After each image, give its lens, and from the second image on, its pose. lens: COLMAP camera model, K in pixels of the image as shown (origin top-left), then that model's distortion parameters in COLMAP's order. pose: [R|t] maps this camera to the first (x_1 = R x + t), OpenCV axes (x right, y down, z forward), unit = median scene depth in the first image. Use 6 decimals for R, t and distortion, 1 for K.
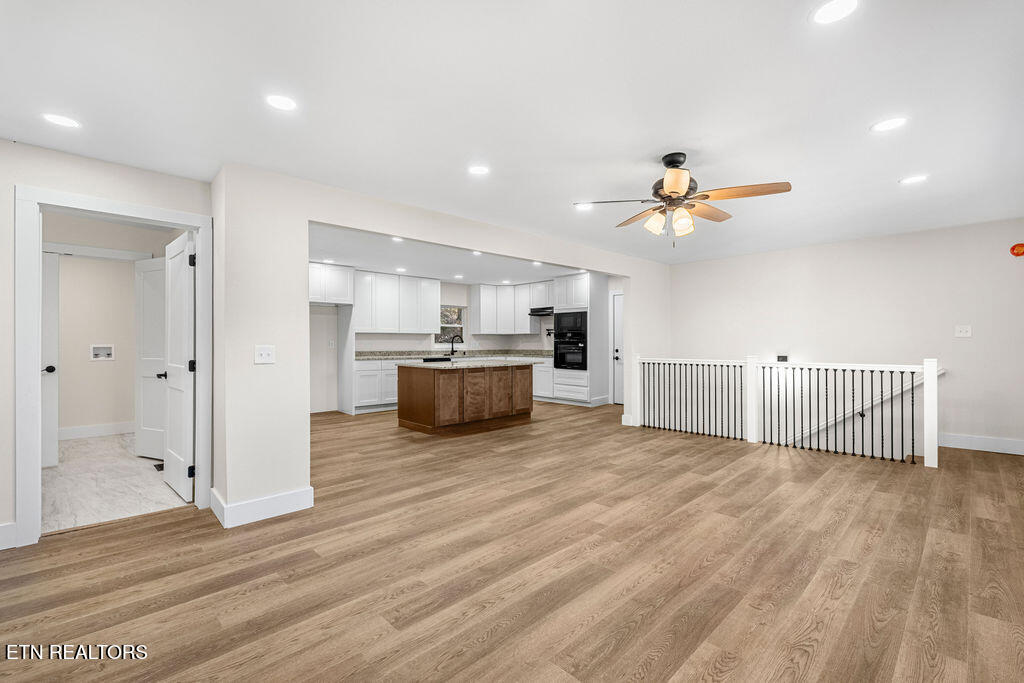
lens RADIAL K [[452.6, 0, 522.4], [0, 452.6, 349.0], [0, 0, 1]] dist [-0.000348, -0.001821]
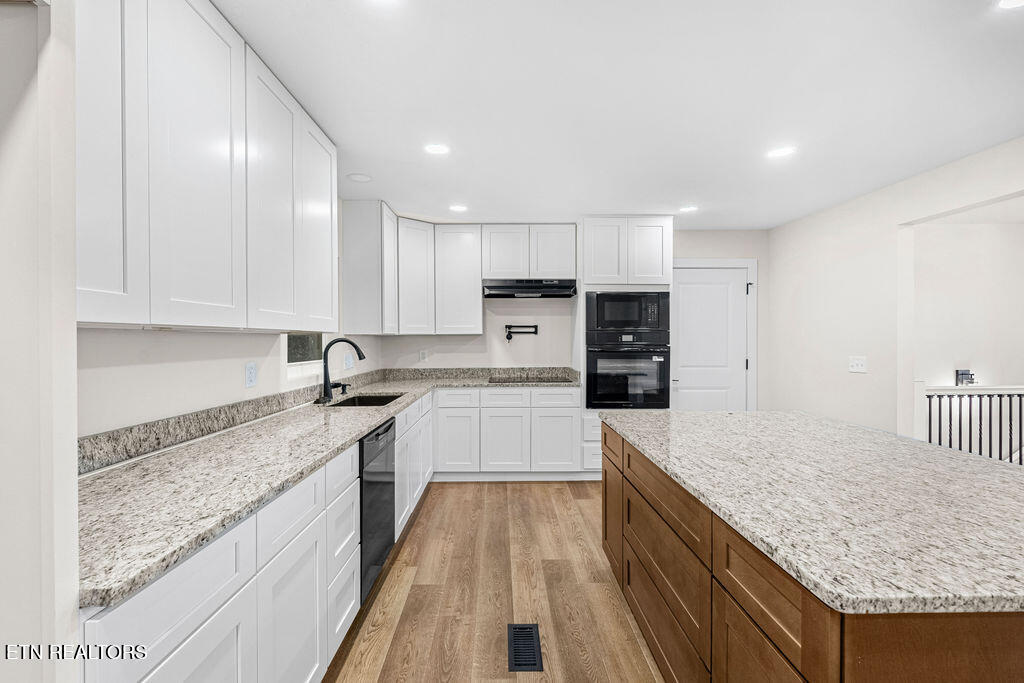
lens RADIAL K [[452.6, 0, 522.8], [0, 452.6, 339.7], [0, 0, 1]] dist [-0.000348, -0.001821]
pose [[0.681020, -0.000673, 0.732264, -0.659171], [0.012253, 0.999870, -0.010477, -0.052147], [-0.732162, 0.016107, 0.680940, 1.513964]]
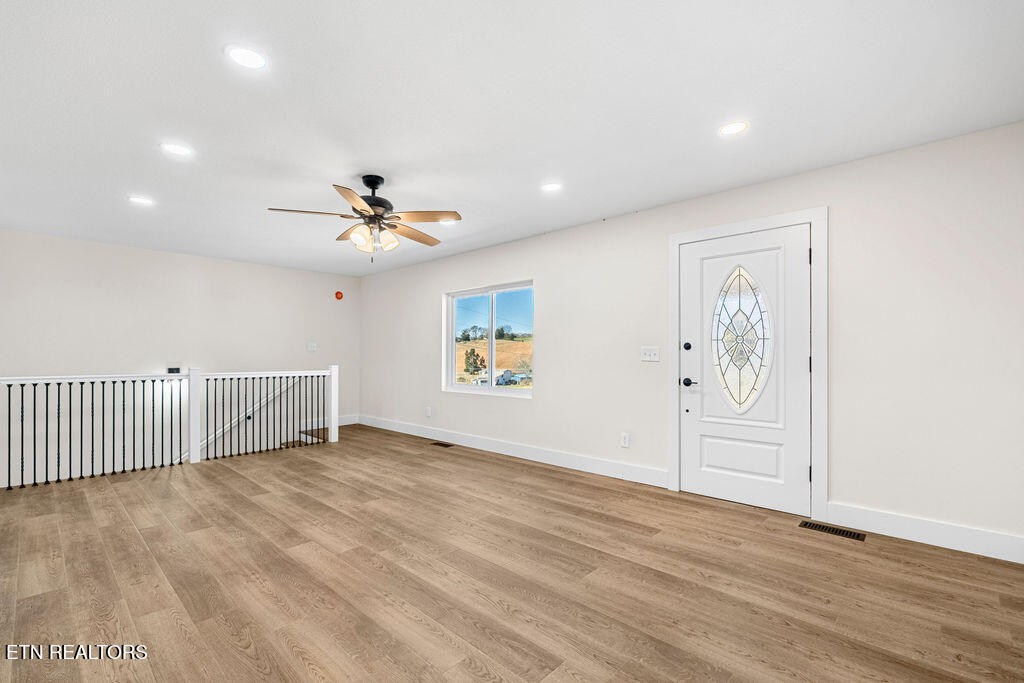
lens RADIAL K [[452.6, 0, 502.4], [0, 452.6, 350.3], [0, 0, 1]] dist [-0.000348, -0.001821]
pose [[-0.022348, 0.013163, 0.999664, -0.541640], [0.012133, 0.999843, -0.012894, -0.000184], [-0.999677, 0.011841, -0.022504, 0.513465]]
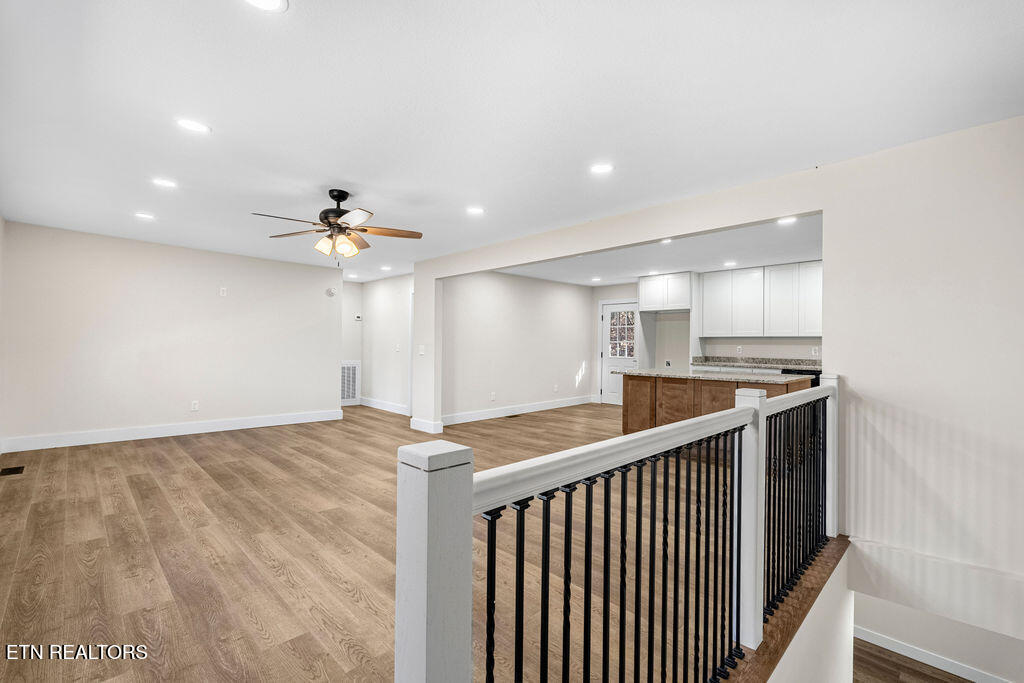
lens RADIAL K [[452.6, 0, 497.7], [0, 452.6, 349.3], [0, 0, 1]] dist [-0.000348, -0.001821]
pose [[-0.029040, 0.011278, -0.999515, 1.109516], [-0.023901, 0.999643, 0.011974, -0.019942], [0.999292, 0.024237, -0.028760, 1.056834]]
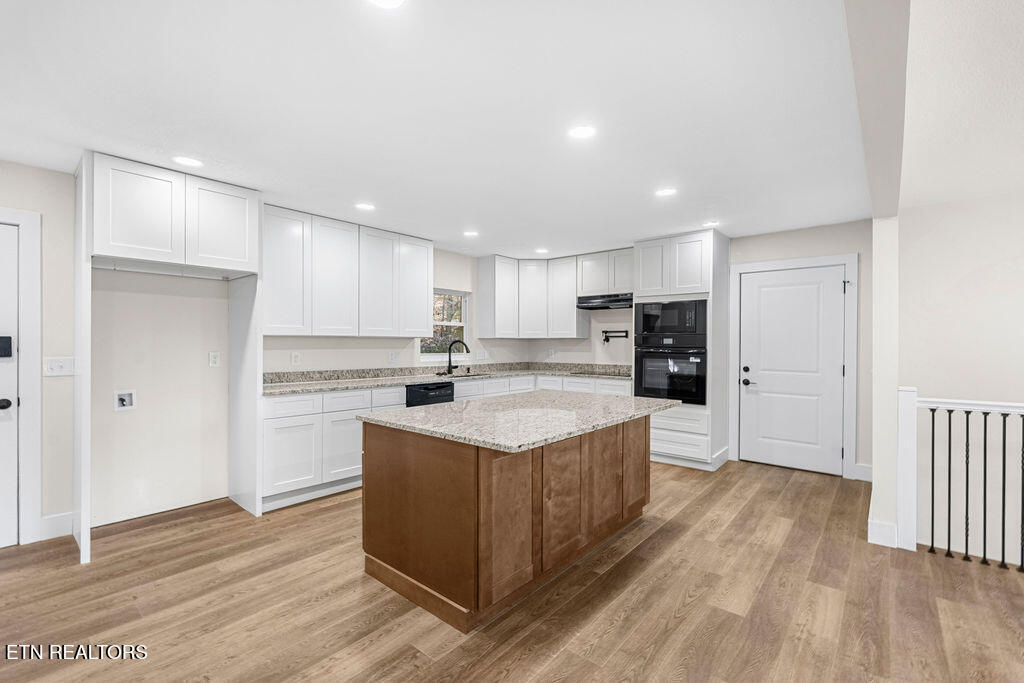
lens RADIAL K [[452.6, 0, 517.8], [0, 452.6, 347.0], [0, 0, 1]] dist [-0.000348, -0.001821]
pose [[0.995228, 0.004426, 0.097473, -0.278278], [-0.003870, 0.999975, -0.005884, -0.040027], [-0.097496, 0.005479, 0.995221, 0.916035]]
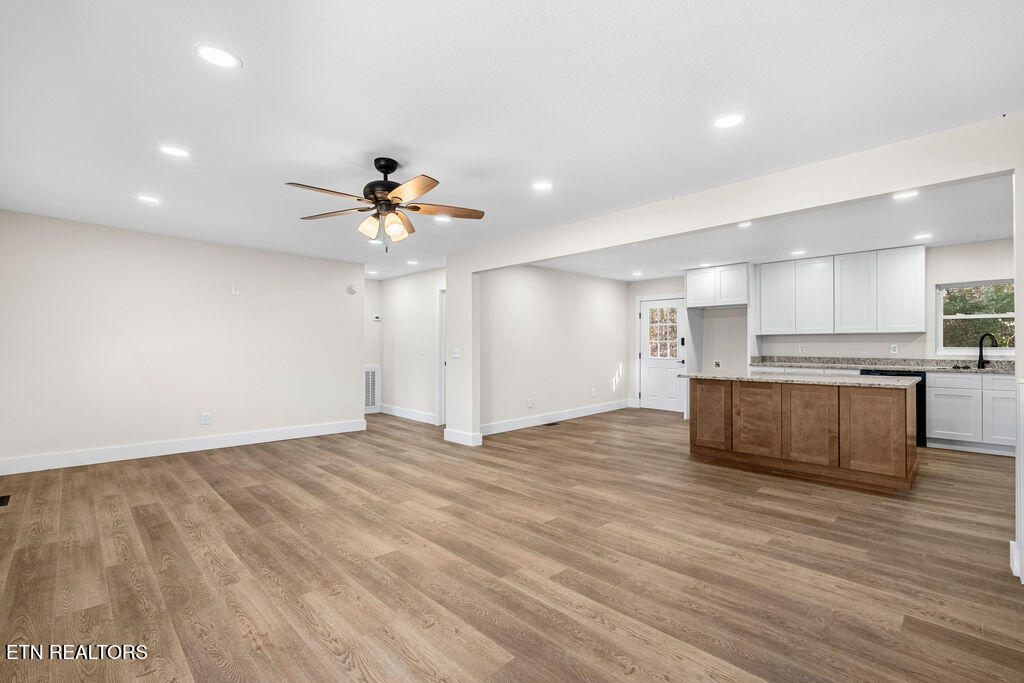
lens RADIAL K [[452.6, 0, 495.0], [0, 452.6, 352.1], [0, 0, 1]] dist [-0.000348, -0.001821]
pose [[-0.031953, 0.014736, -0.999381, 0.954940], [-0.012645, 0.999805, 0.015146, -0.017016], [0.999409, 0.013122, -0.031760, 0.916059]]
